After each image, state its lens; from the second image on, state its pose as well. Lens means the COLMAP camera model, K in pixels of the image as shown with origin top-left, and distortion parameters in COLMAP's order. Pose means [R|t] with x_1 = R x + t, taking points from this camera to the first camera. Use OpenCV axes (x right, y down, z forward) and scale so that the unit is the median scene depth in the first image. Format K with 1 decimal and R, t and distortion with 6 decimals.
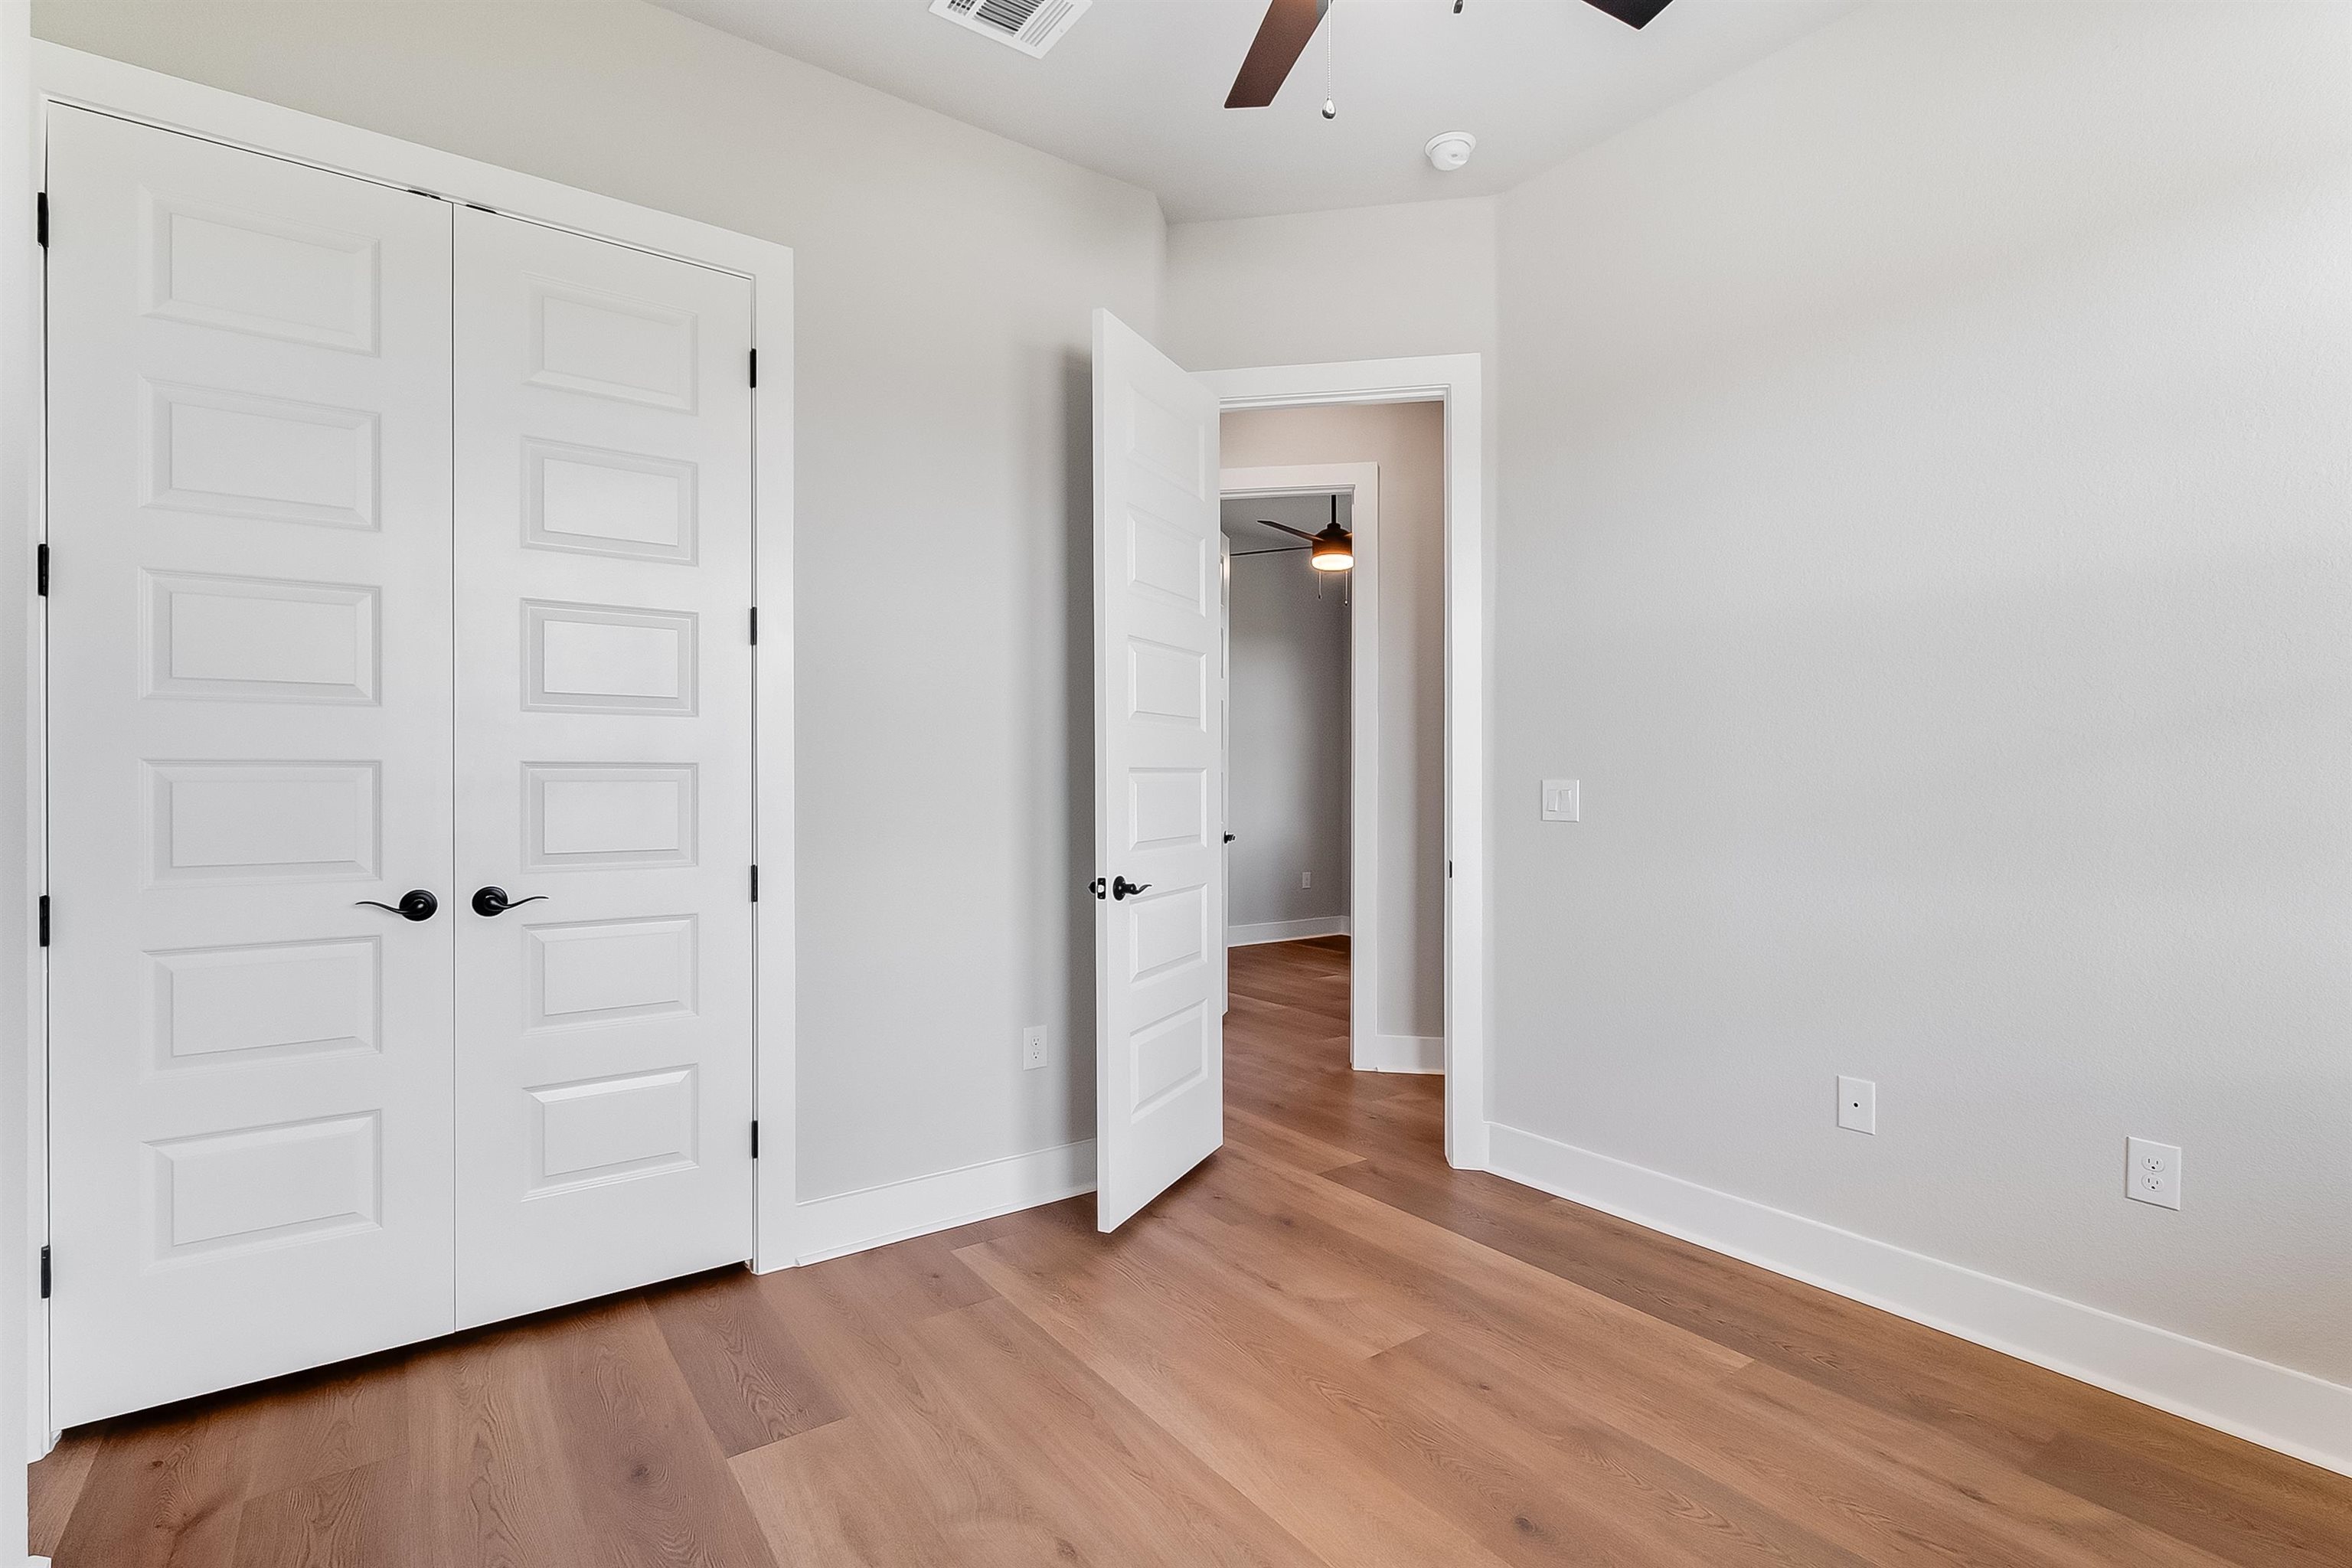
lens RADIAL K [[1115.7, 0, 1165.9], [0, 1115.7, 777.4], [0, 0, 1]] dist [0.002863, 0.001088]
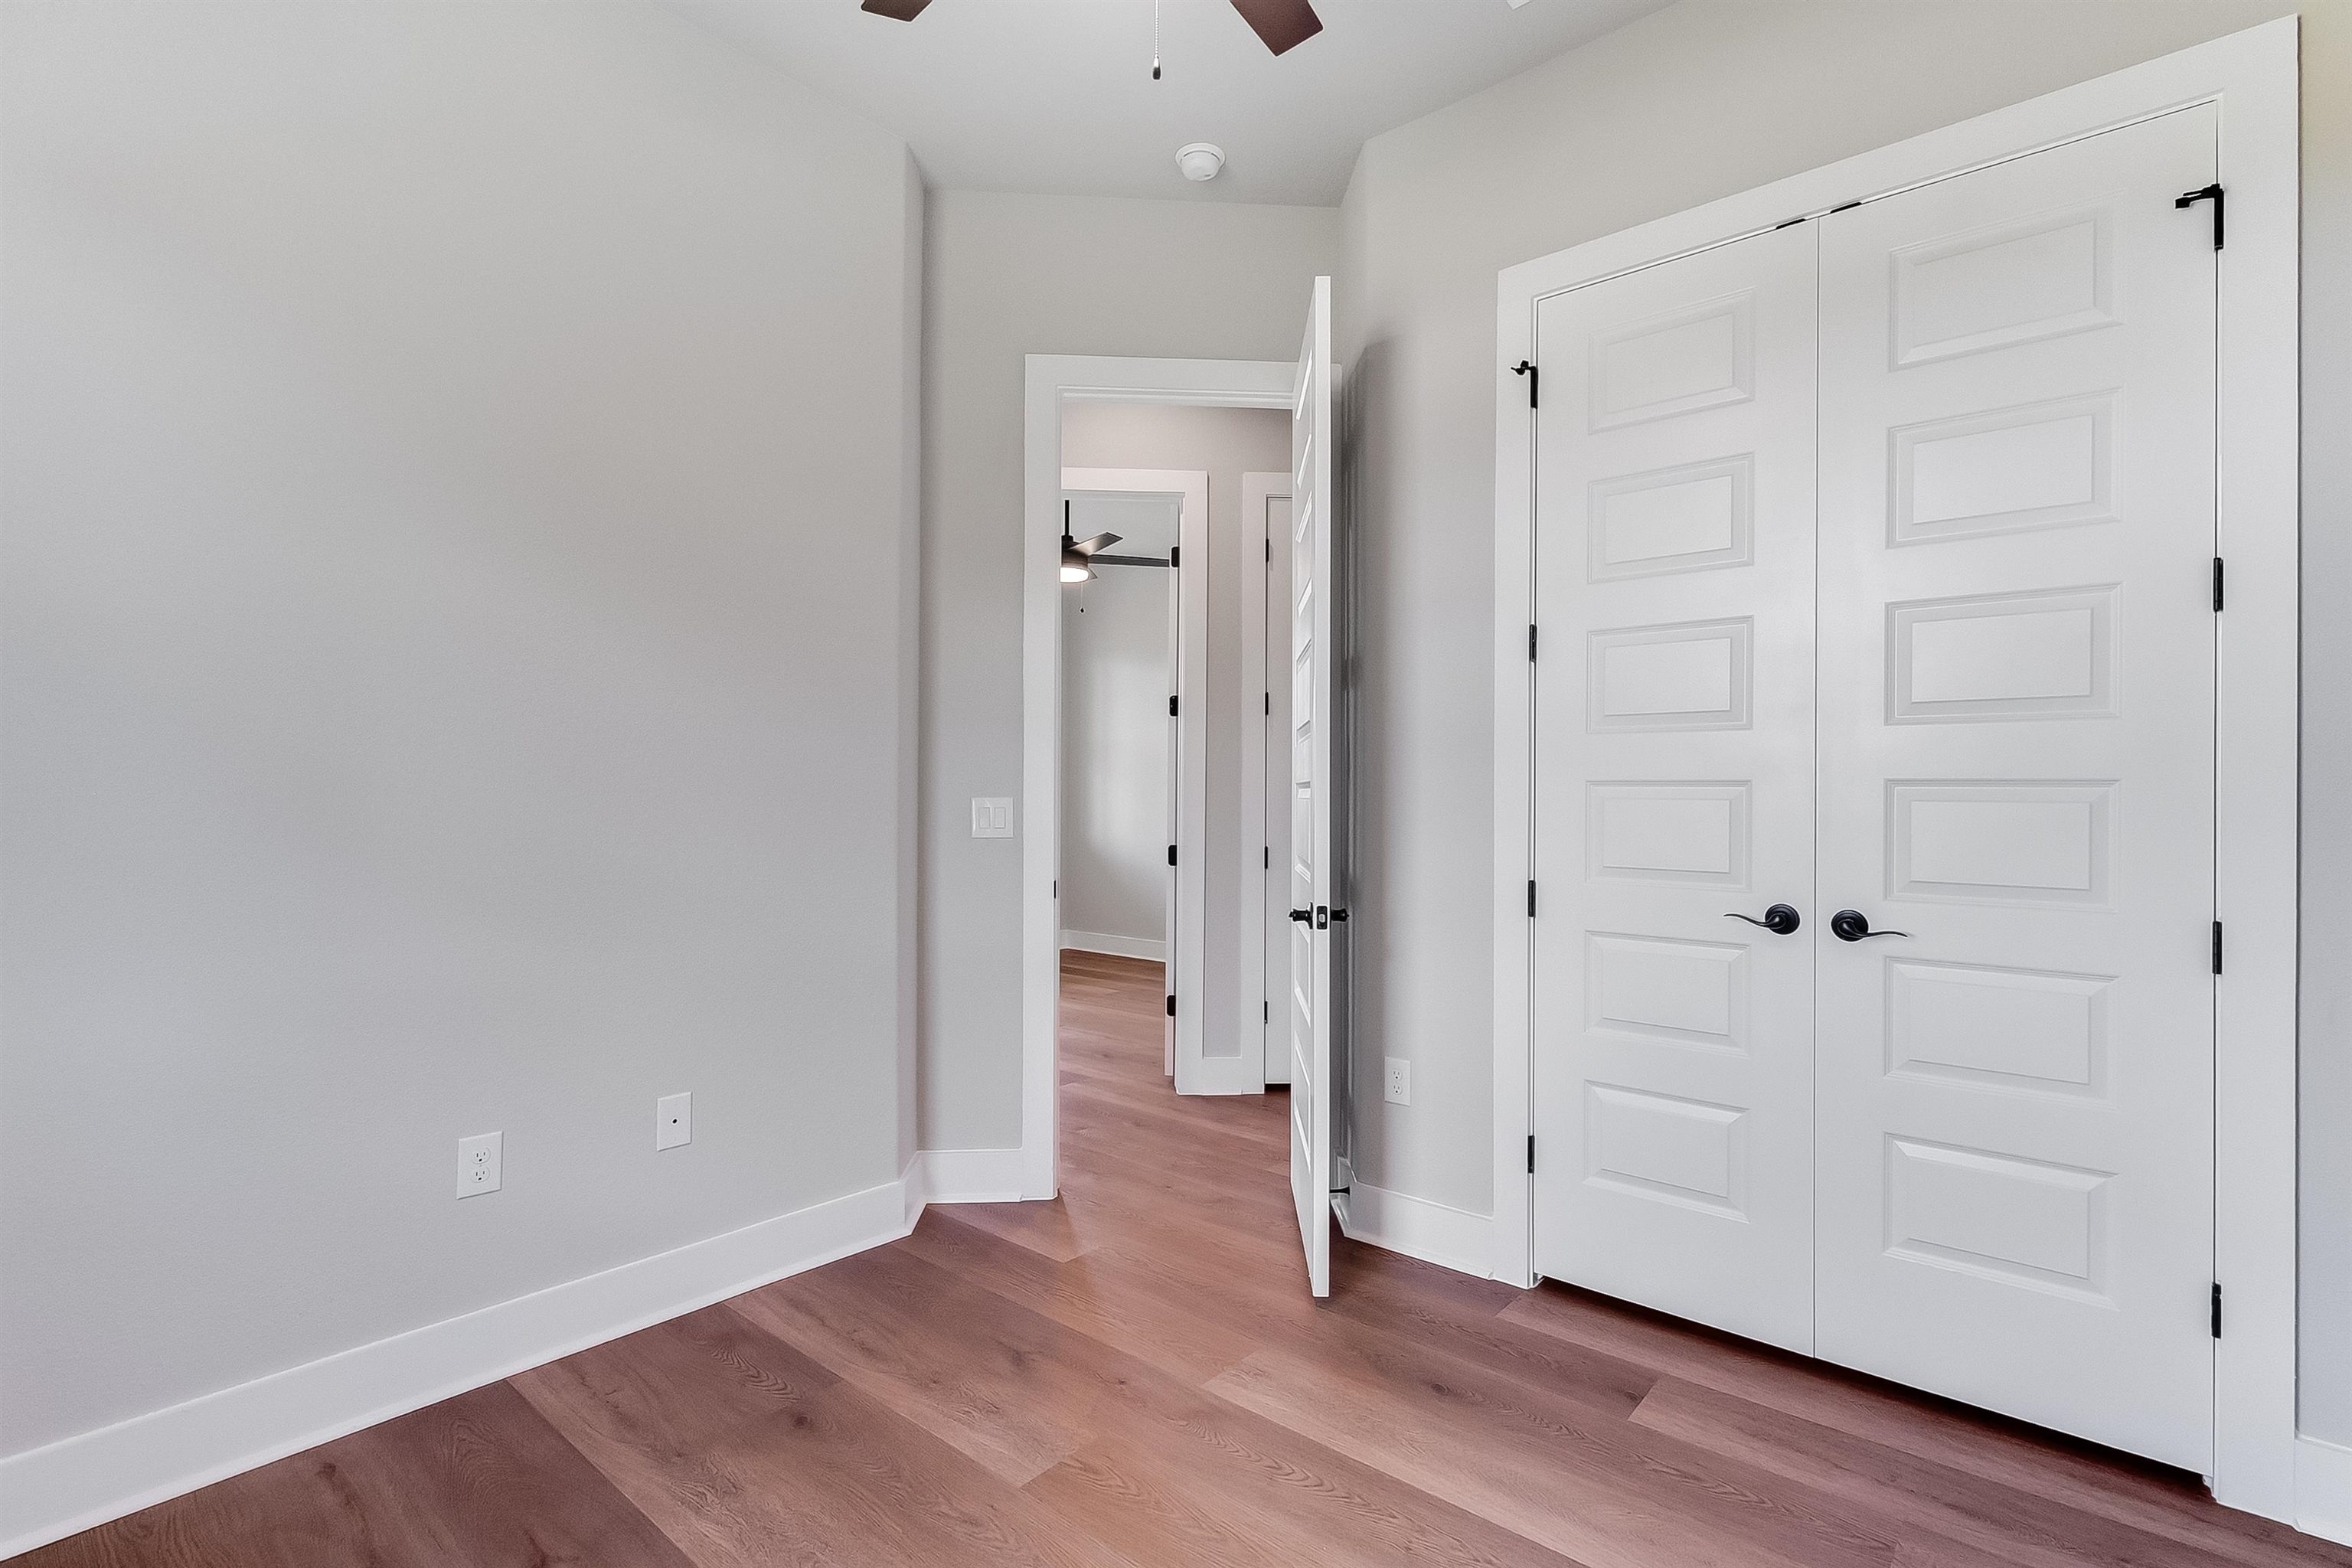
lens RADIAL K [[1250.1, 0, 1176.0], [0, 1250.1, 784.0], [0, 0, 1]] dist [-0.001222, 0.000398]
pose [[0.172283, -0.003367, -0.985042, 0.352058], [-0.006954, 0.999965, -0.004634, -0.001172], [0.985023, 0.007649, 0.172254, 0.249415]]
